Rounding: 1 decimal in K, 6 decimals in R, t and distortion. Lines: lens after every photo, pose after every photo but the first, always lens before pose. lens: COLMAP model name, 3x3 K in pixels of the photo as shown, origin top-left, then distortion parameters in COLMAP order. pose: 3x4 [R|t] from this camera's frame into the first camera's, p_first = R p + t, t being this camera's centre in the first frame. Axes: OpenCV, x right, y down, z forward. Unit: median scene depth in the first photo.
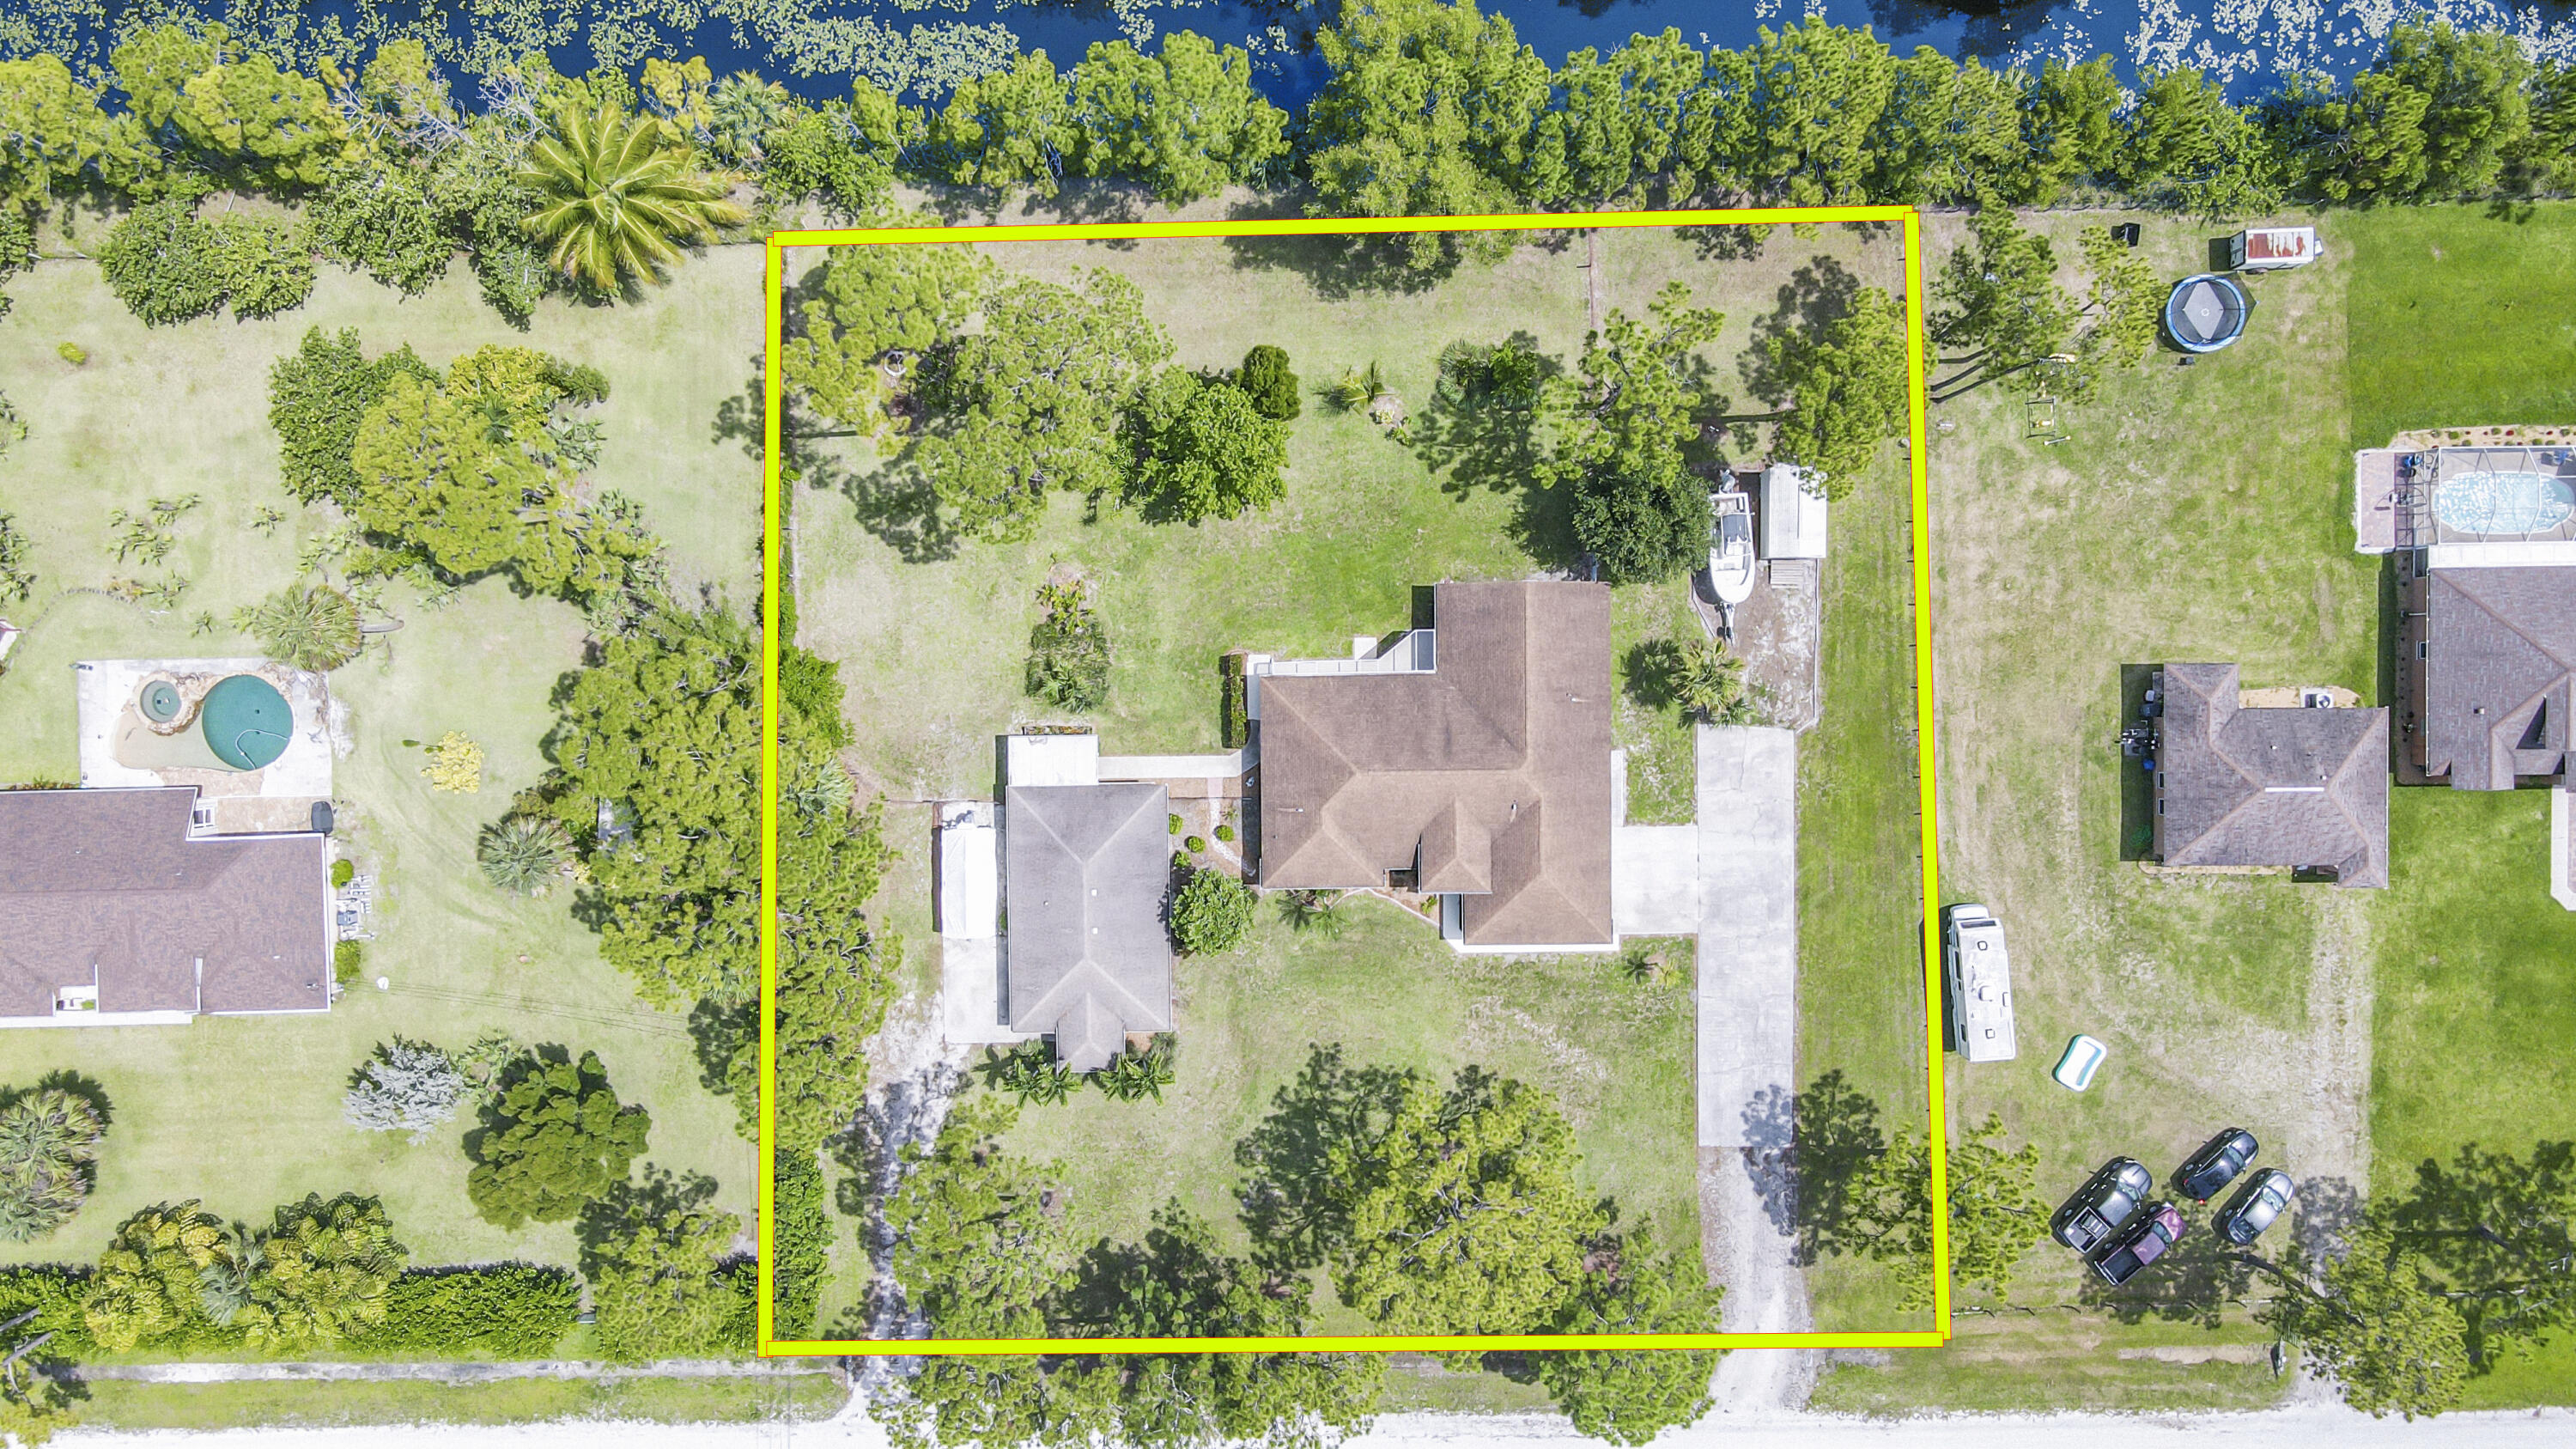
lens RADIAL K [[1911.2, 0, 1288.0], [0, 1911.2, 724.5], [0, 0, 1]] dist [-0.002061, 0.044135]
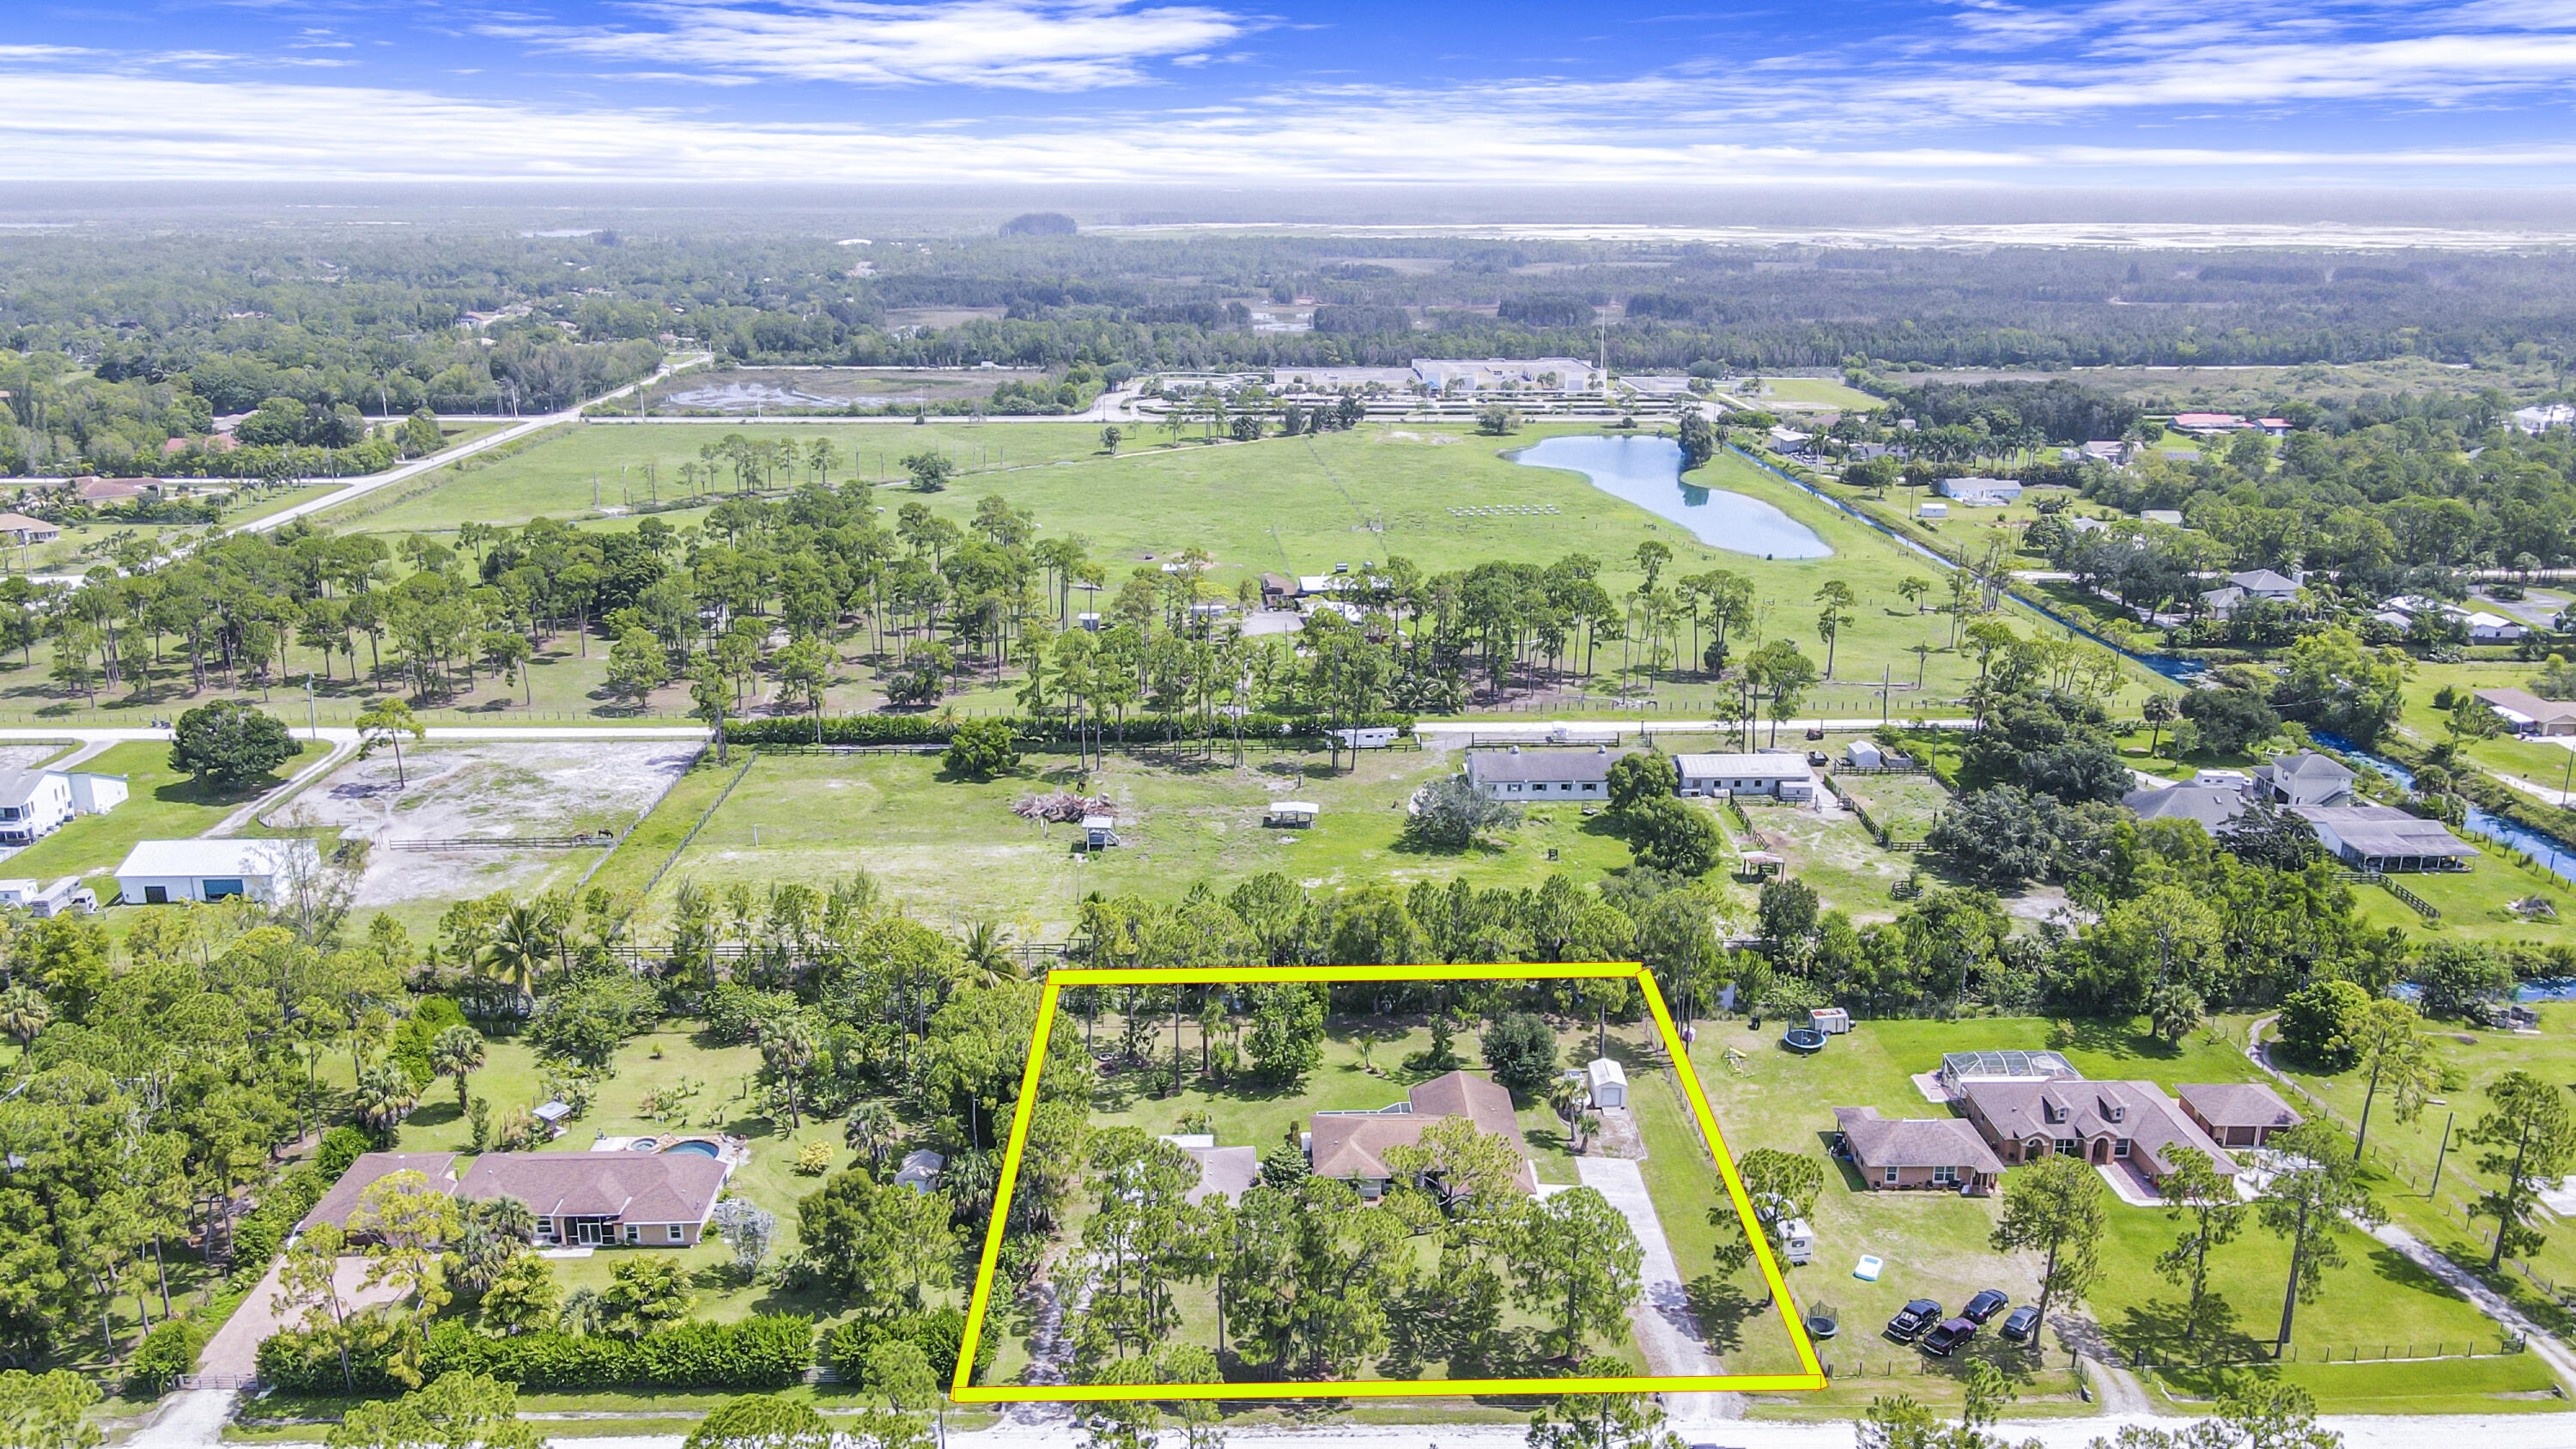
lens RADIAL K [[1911.2, 0, 1288.0], [0, 1911.2, 724.5], [0, 0, 1]] dist [-0.002061, 0.044135]
pose [[0.999879, 0.008817, 0.012854, -0.058260], [0.010068, 0.264219, -0.964410, 1.497918], [-0.011899, 0.964422, 0.264098, 0.210911]]
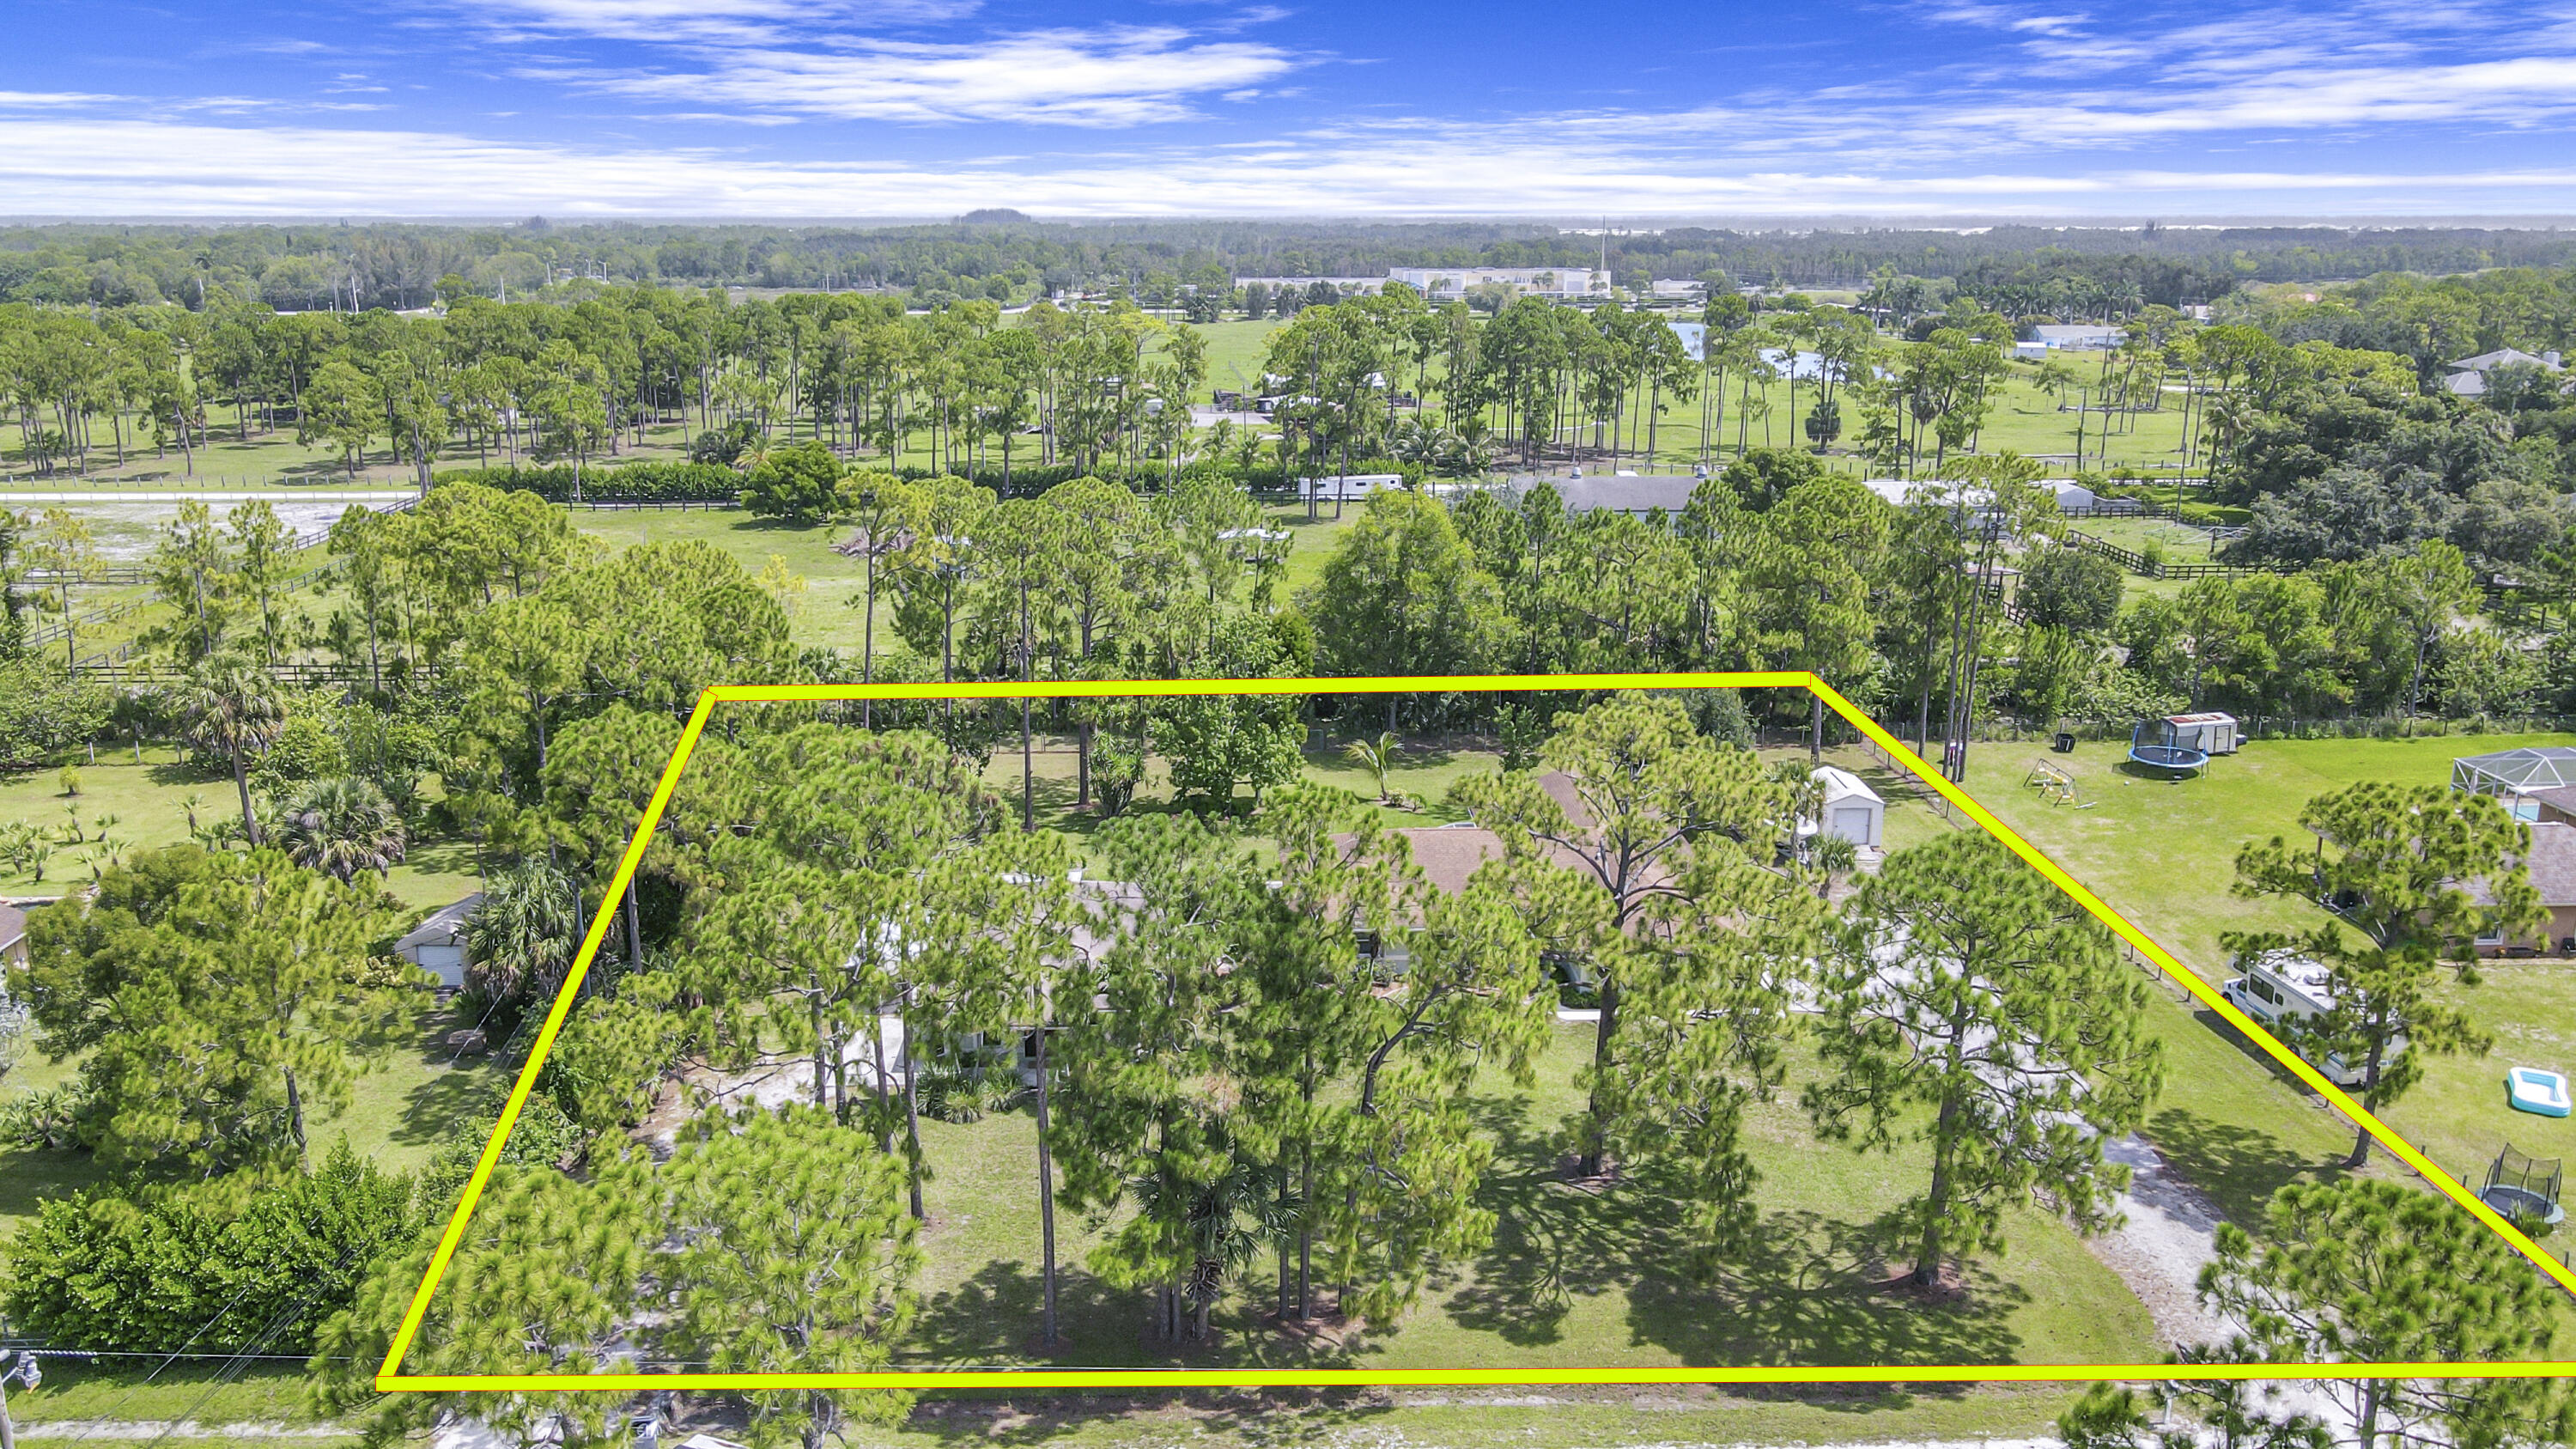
lens RADIAL K [[1901.0, 0, 1297.0], [0, 1901.0, 727.6], [0, 0, 1]] dist [0.010943, 0.011168]
pose [[0.999361, 0.007375, 0.034984, -0.035972], [0.032180, 0.240856, -0.970027, 0.777085], [-0.015580, 0.970533, 0.240465, 0.730998]]
